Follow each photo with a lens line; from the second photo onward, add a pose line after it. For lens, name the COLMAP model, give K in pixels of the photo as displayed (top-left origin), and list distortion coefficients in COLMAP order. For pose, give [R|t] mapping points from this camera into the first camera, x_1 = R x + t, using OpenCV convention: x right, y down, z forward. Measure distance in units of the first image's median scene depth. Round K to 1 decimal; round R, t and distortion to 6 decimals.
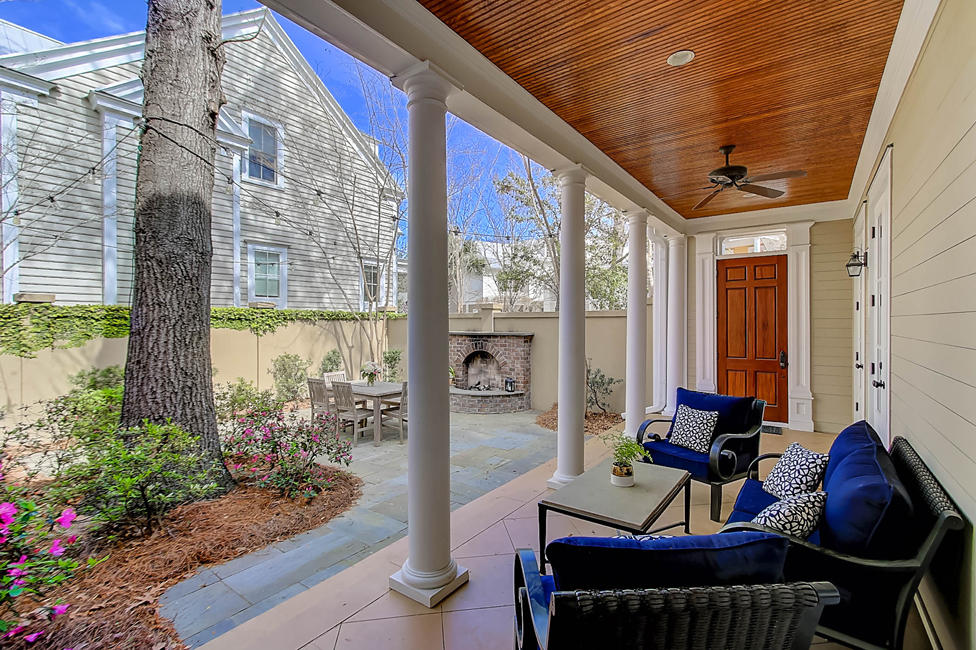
lens RADIAL K [[442.1, 0, 486.0], [0, 442.1, 325.4], [0, 0, 1]] dist [-0.001314, 0.001370]
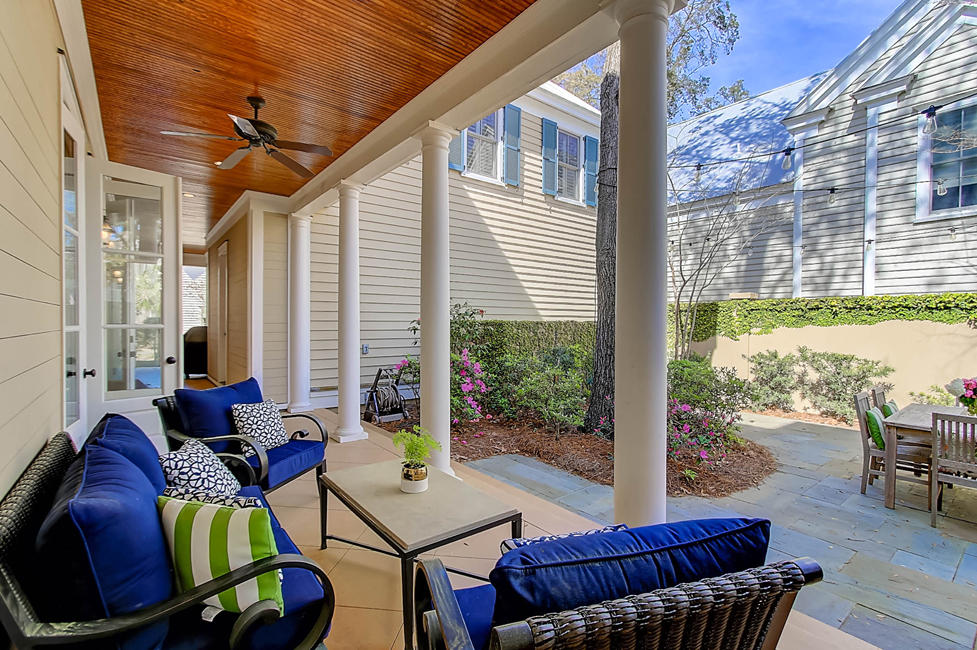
lens RADIAL K [[442.6, 0, 486.5], [0, 442.6, 325.4], [0, 0, 1]] dist [-0.001314, 0.001370]
pose [[-0.261184, 0.008359, -0.965253, 0.341646], [-0.014903, 0.999808, 0.012691, 0.015680], [0.965174, 0.017700, -0.261010, 0.425867]]
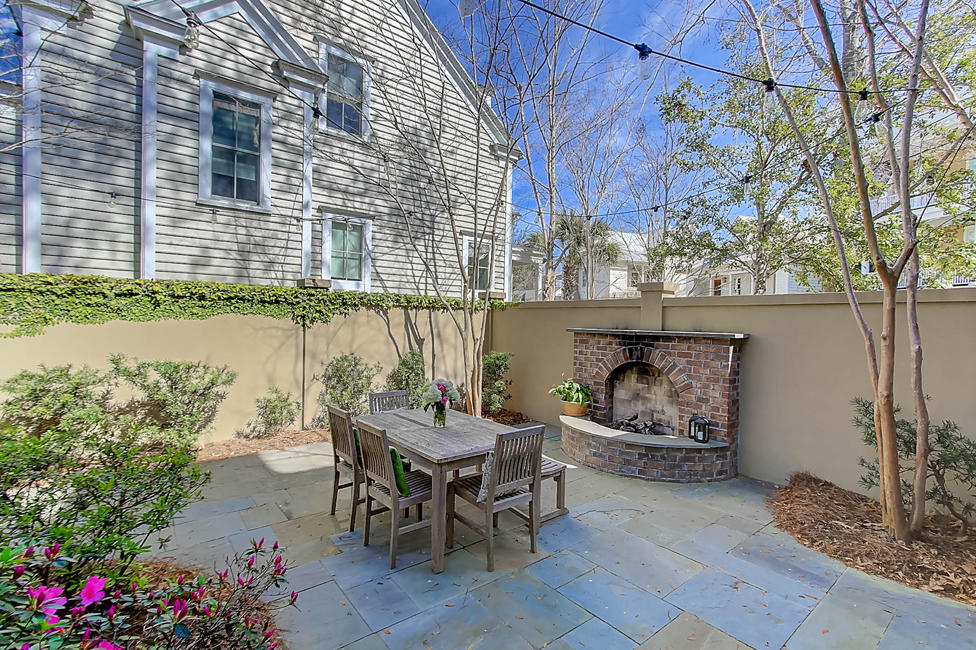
lens RADIAL K [[442.1, 0, 486.0], [0, 442.1, 325.4], [0, 0, 1]] dist [-0.001314, 0.001370]
pose [[0.965601, 0.022386, -0.259064, -0.059362], [-0.022405, 0.999745, 0.002881, 0.012058], [0.259062, 0.003023, 0.965856, 0.394217]]
